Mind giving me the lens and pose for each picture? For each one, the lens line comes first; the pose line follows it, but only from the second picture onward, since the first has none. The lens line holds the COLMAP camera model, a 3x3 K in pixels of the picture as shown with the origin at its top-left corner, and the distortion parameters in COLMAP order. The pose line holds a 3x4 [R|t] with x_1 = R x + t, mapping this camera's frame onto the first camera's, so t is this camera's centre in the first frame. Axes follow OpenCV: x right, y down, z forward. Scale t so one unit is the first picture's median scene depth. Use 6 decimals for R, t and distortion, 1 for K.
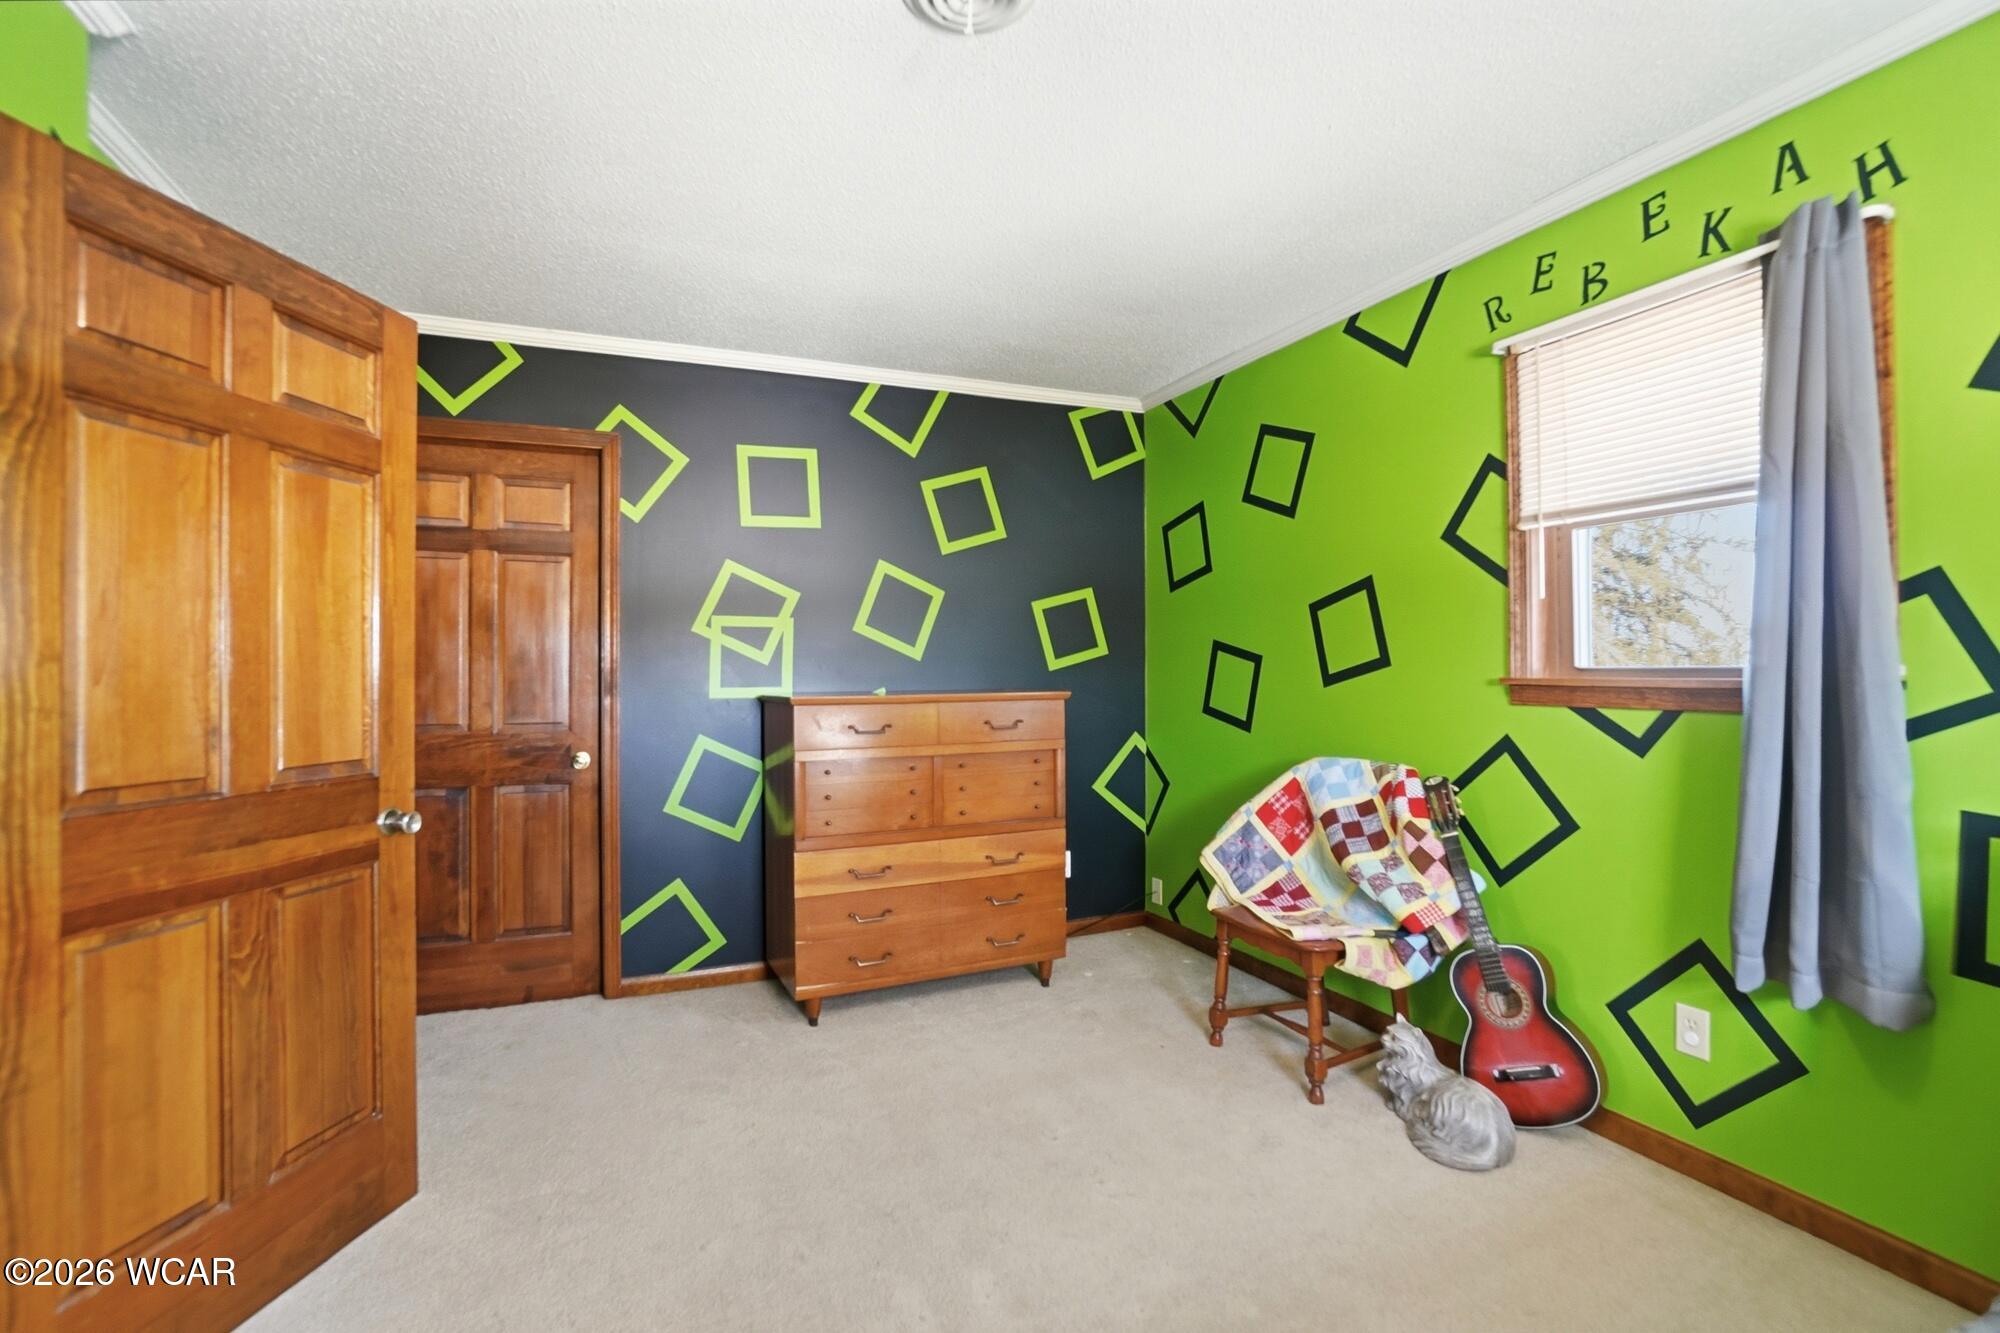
lens RADIAL K [[911.7, 0, 974.8], [0, 911.7, 663.5], [0, 0, 1]] dist [-0.065928, 0.025631]
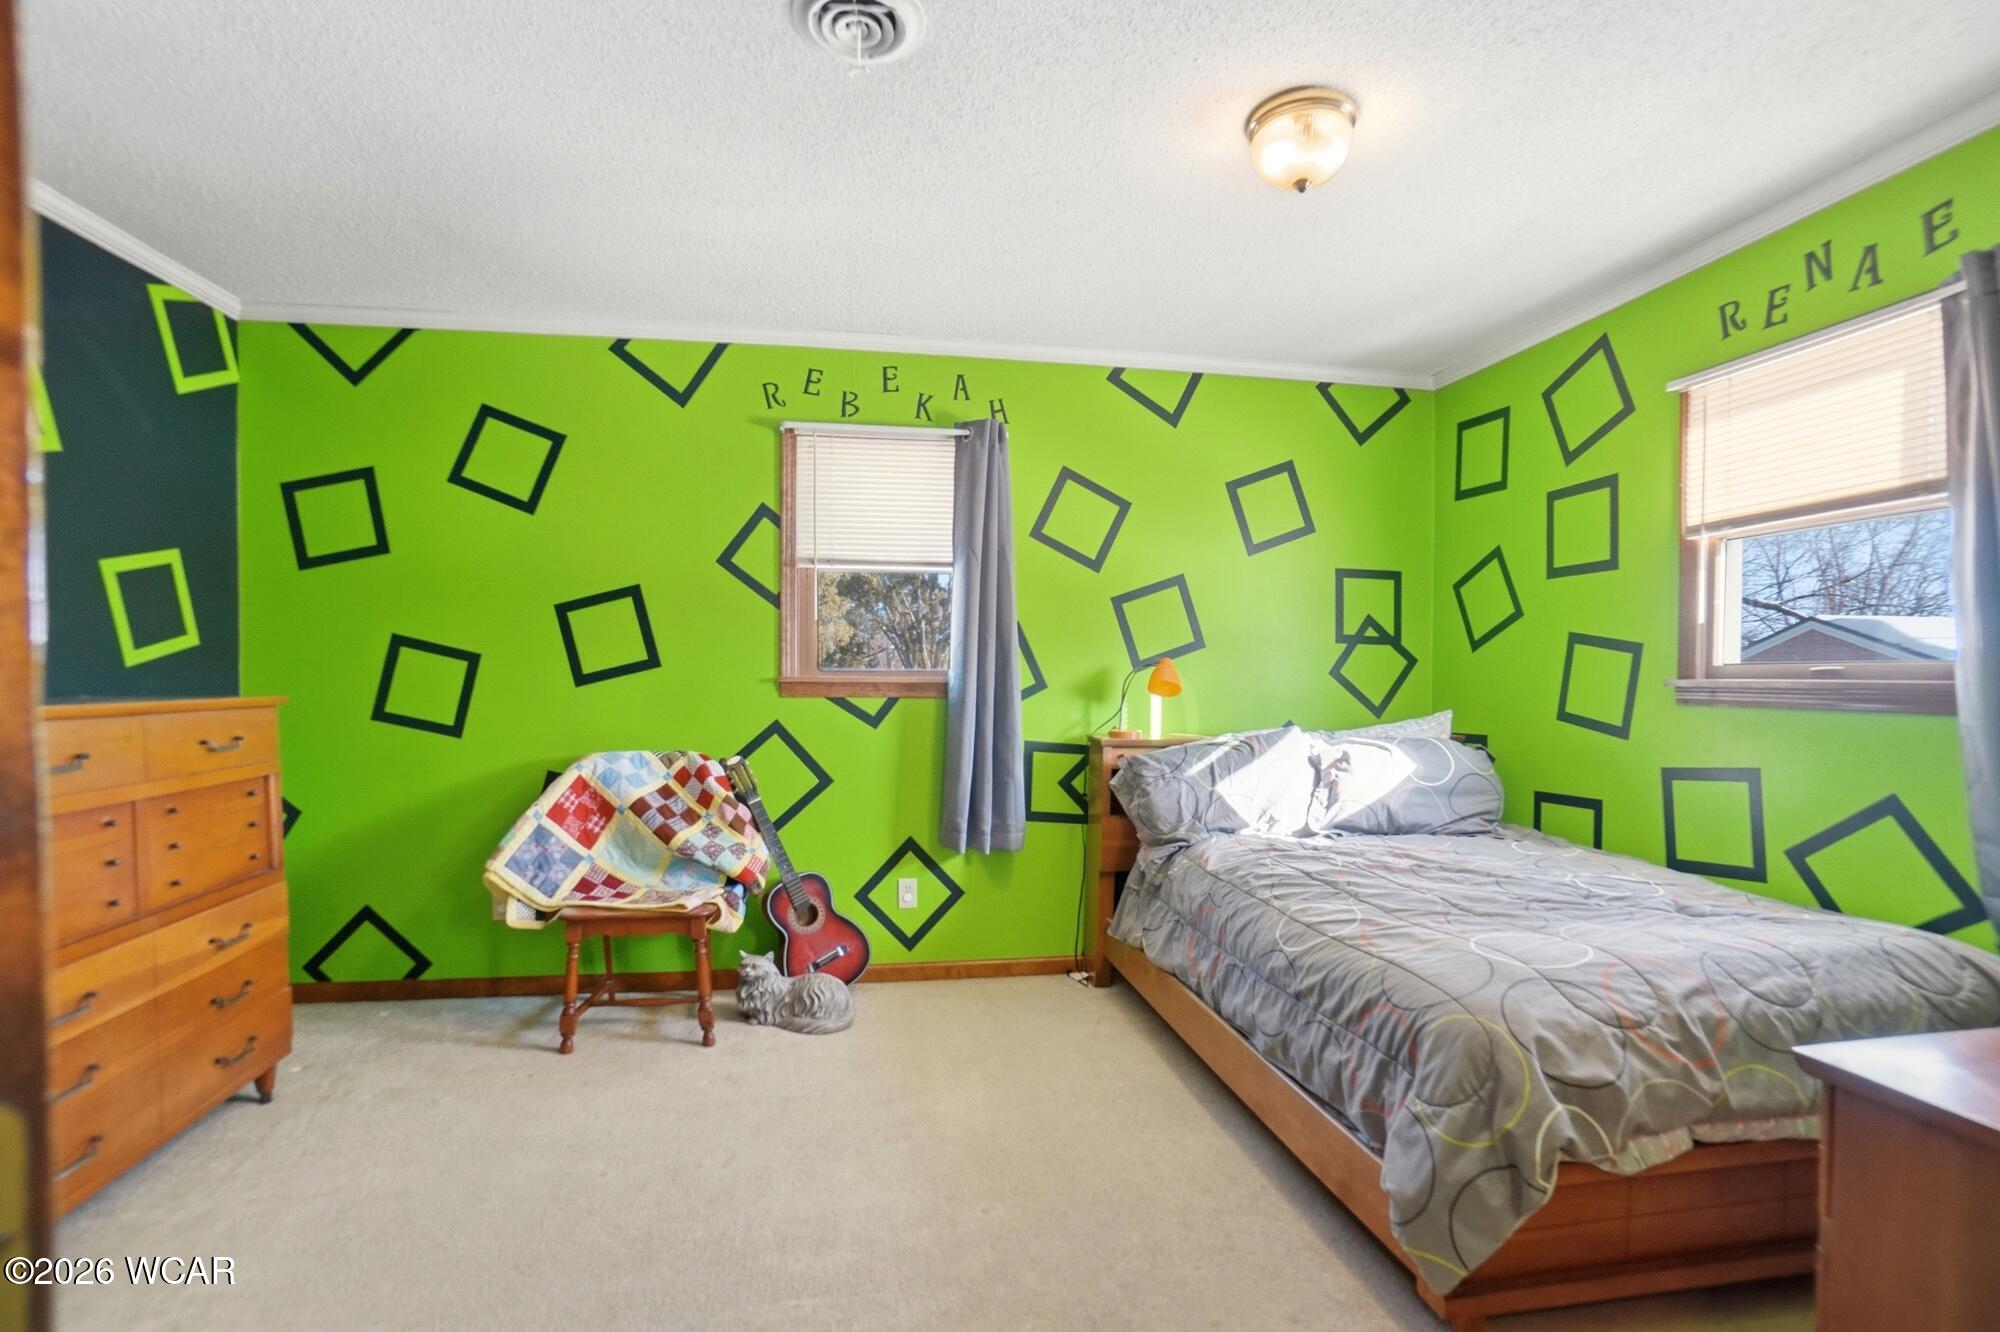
lens RADIAL K [[935.2, 0, 996.5], [0, 935.2, 700.7], [0, 0, 1]] dist [-0.058171, 0.023899]
pose [[0.220876, -0.019710, 0.975103, -0.577191], [-0.012330, 0.999659, 0.022999, 0.013233], [-0.975224, -0.017103, 0.220558, 0.322294]]
